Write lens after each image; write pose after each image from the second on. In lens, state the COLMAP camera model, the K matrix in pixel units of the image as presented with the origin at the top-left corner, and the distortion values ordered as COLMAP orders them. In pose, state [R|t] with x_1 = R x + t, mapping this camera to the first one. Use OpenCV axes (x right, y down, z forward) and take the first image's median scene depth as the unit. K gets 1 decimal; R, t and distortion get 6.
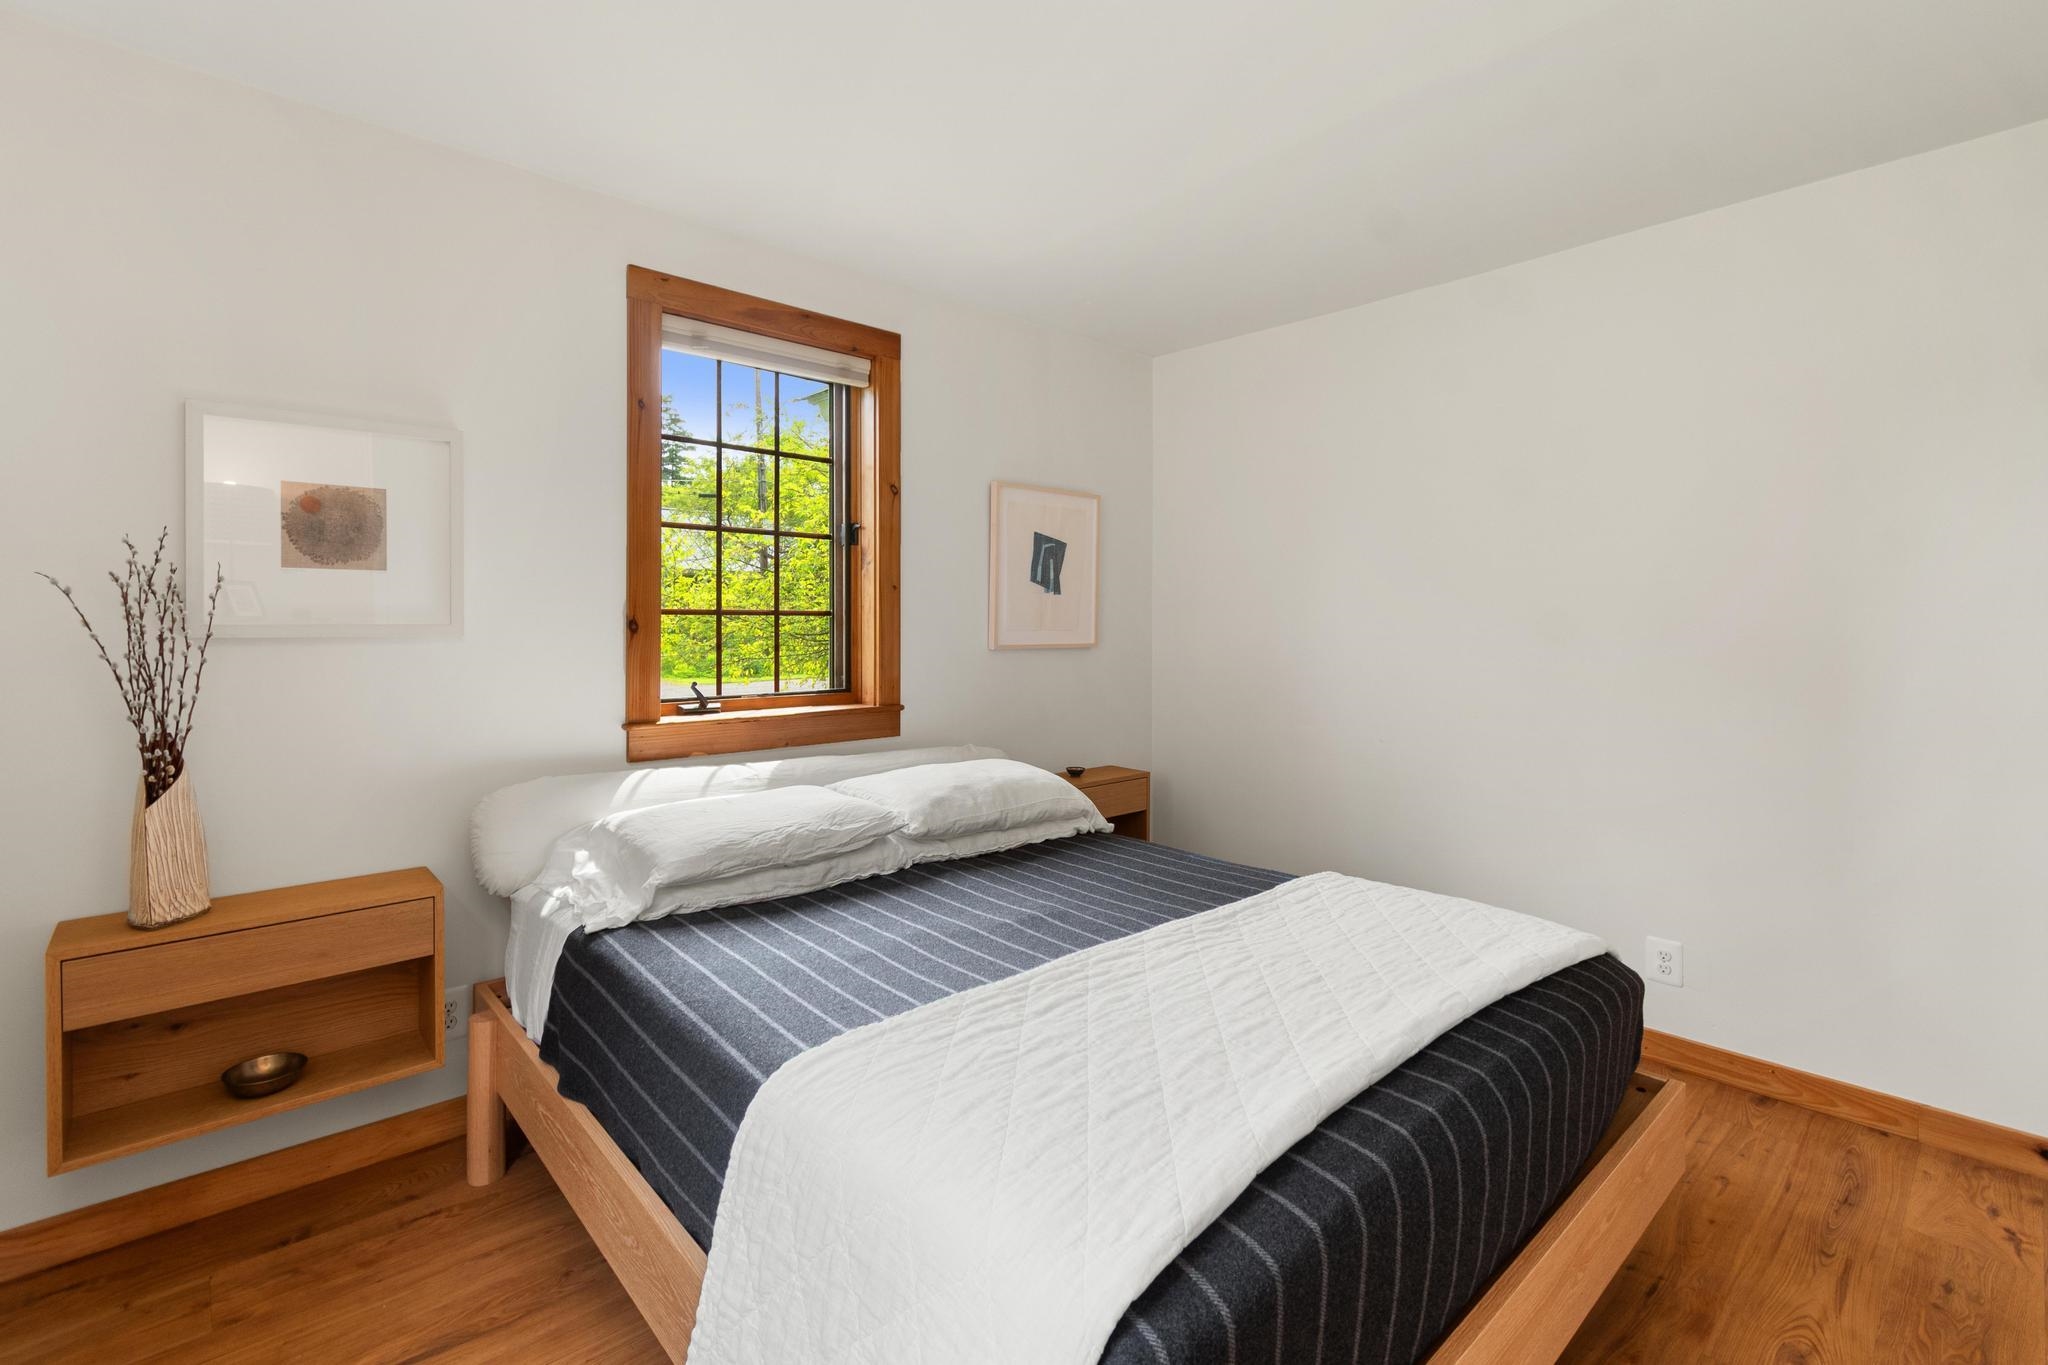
lens RADIAL K [[921.4, 0, 1029.7], [0, 921.4, 631.8], [0, 0, 1]] dist [0.000593, -0.001135]
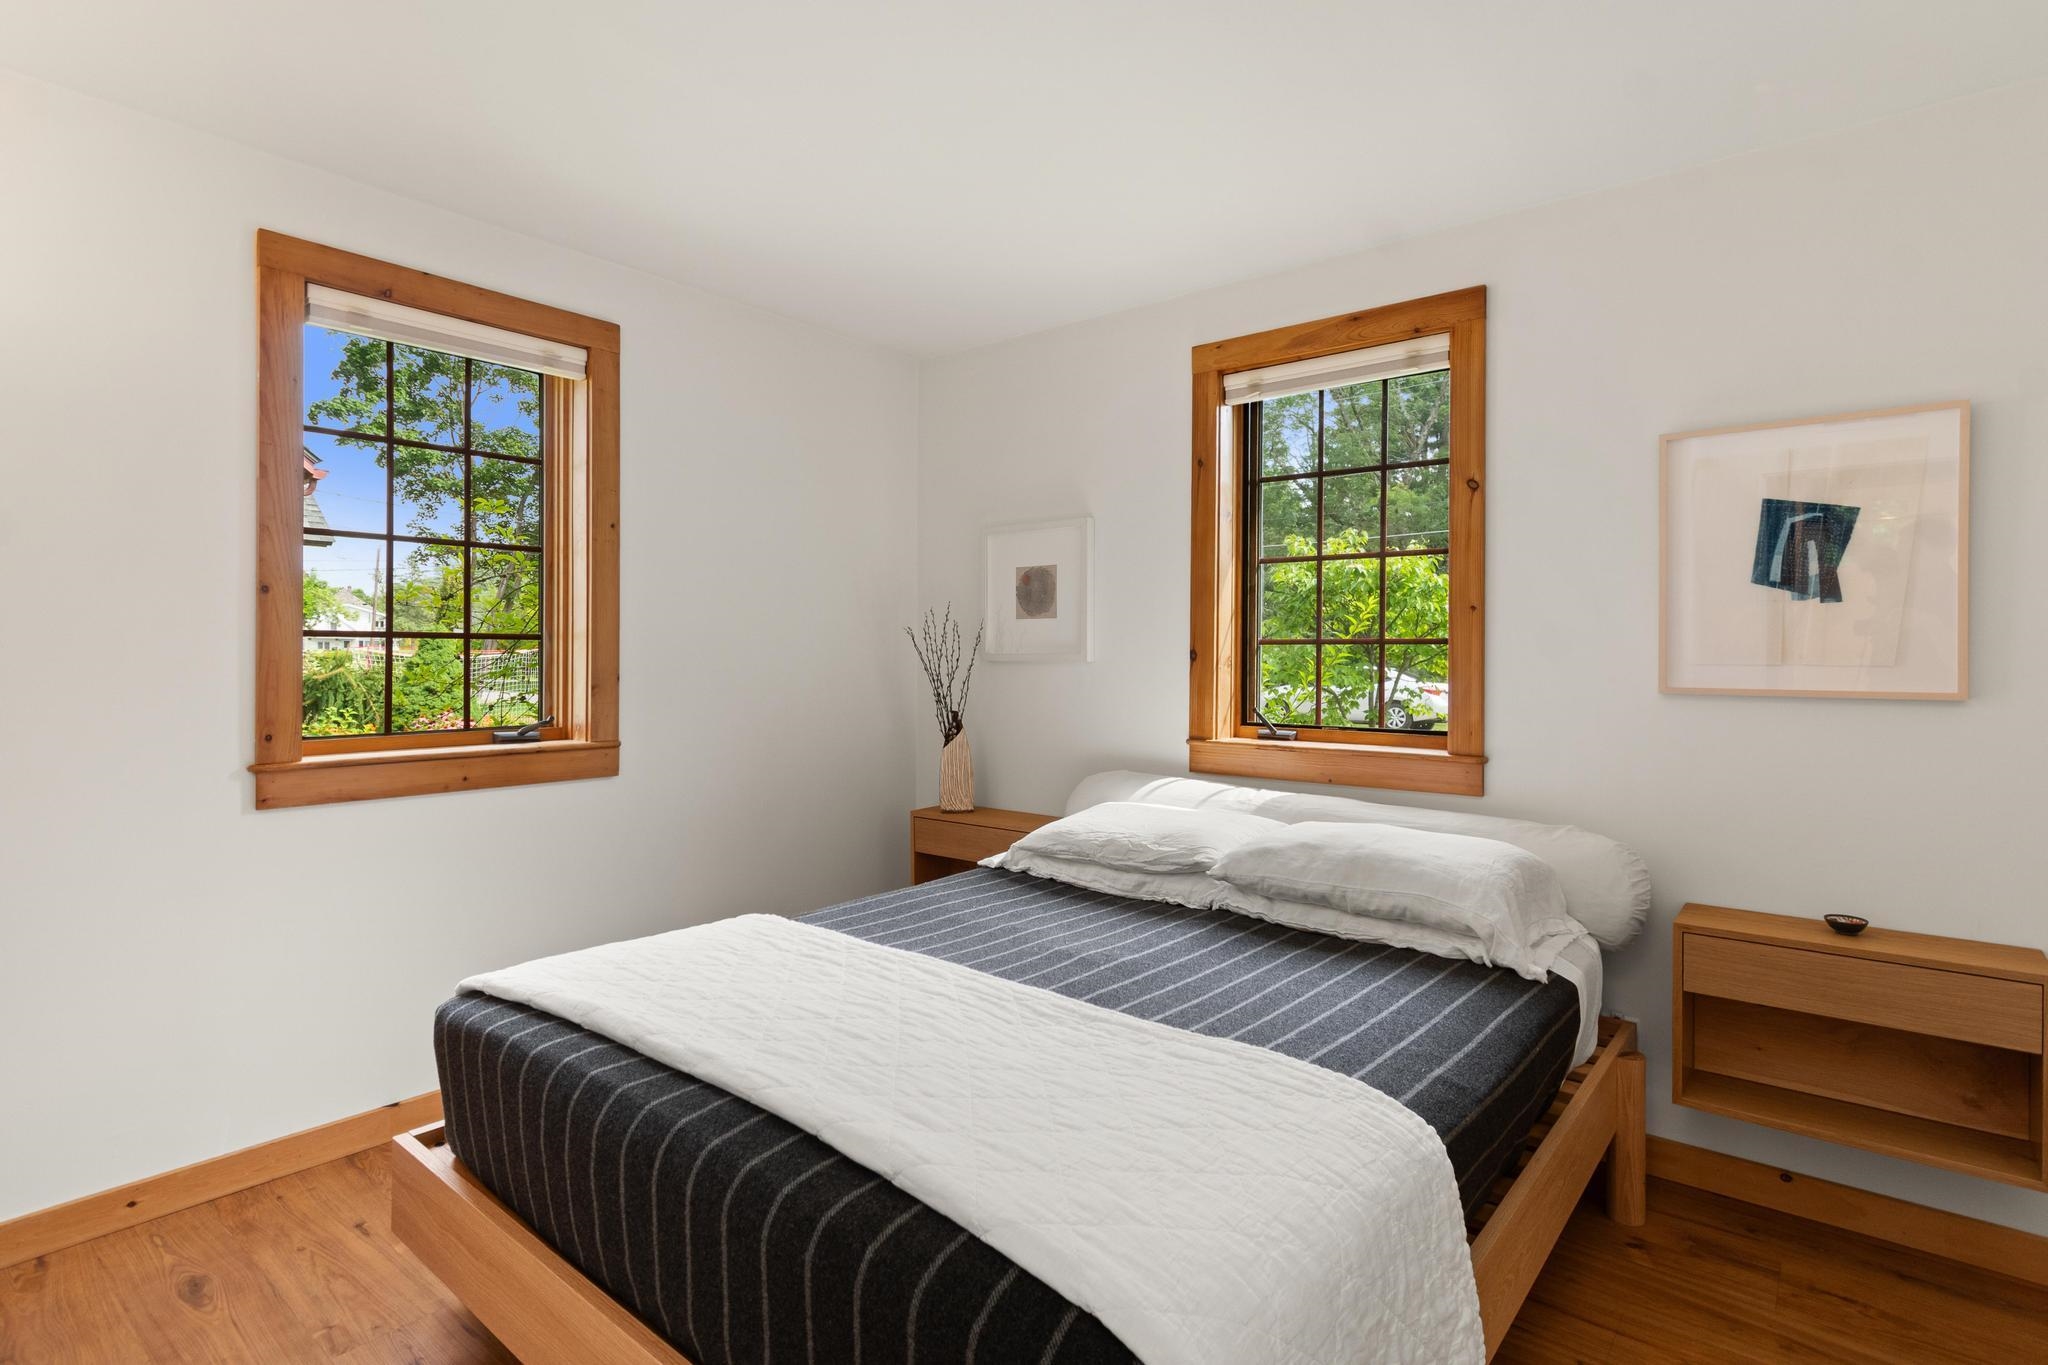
lens RADIAL K [[998.9, 0, 1039.0], [0, 998.9, 662.4], [0, 0, 1]] dist [0.004271, -0.007511]
pose [[0.153452, 0.006062, -0.988138, 0.897836], [-0.012771, 0.999910, 0.004151, -0.000279], [0.988074, 0.011982, 0.153516, 0.696640]]
